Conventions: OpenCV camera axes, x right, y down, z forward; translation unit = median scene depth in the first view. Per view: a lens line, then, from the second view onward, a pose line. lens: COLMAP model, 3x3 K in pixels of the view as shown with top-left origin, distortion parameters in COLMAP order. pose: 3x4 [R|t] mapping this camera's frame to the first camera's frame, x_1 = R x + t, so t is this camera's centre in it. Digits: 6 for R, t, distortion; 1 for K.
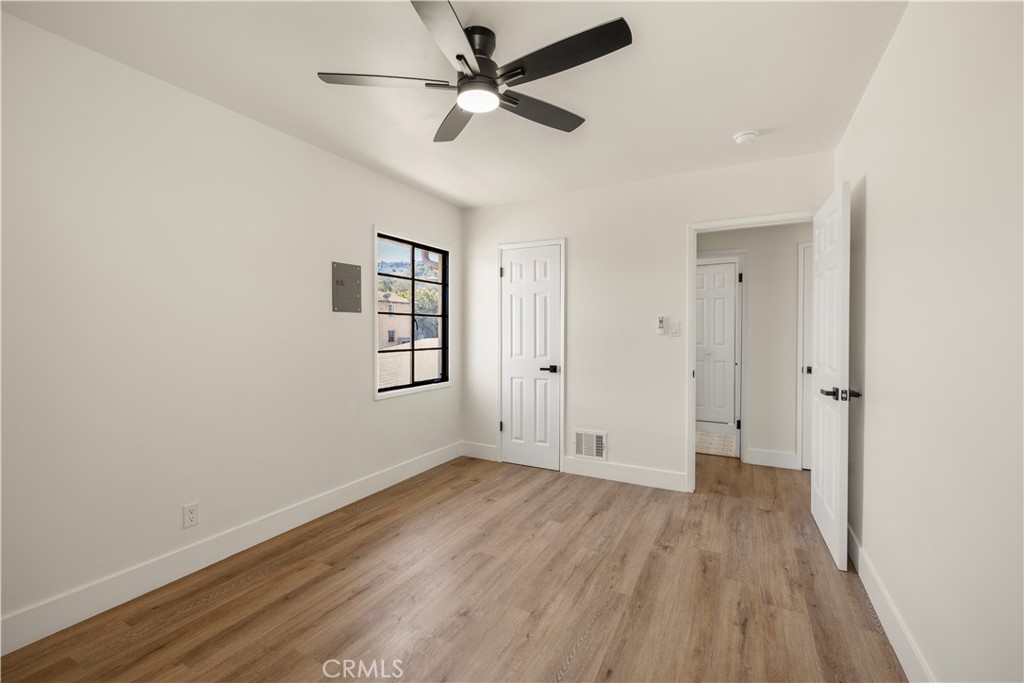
lens RADIAL K [[435.6, 0, 510.2], [0, 435.6, 338.2], [0, 0, 1]] dist [-0.000934, 0.000419]
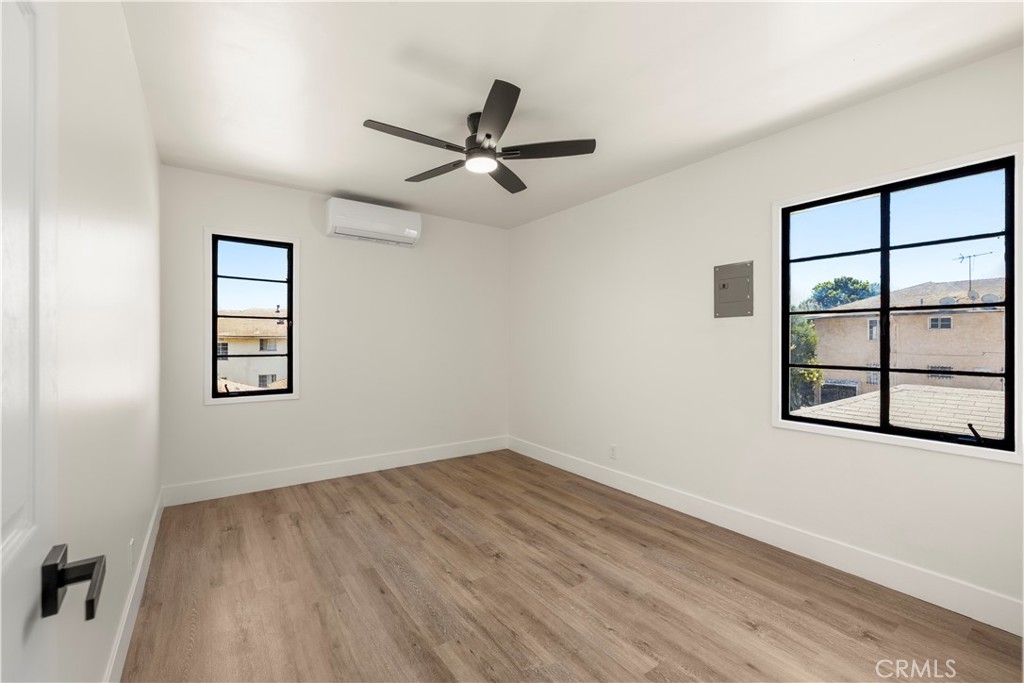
lens RADIAL K [[435.6, 0, 513.6], [0, 435.6, 340.3], [0, 0, 1]] dist [-0.000934, 0.000419]
pose [[-0.448166, -0.003609, -0.893943, 0.855131], [-0.018147, 0.999823, 0.005061, -0.009298], [0.893766, 0.018491, -0.448152, 1.337597]]
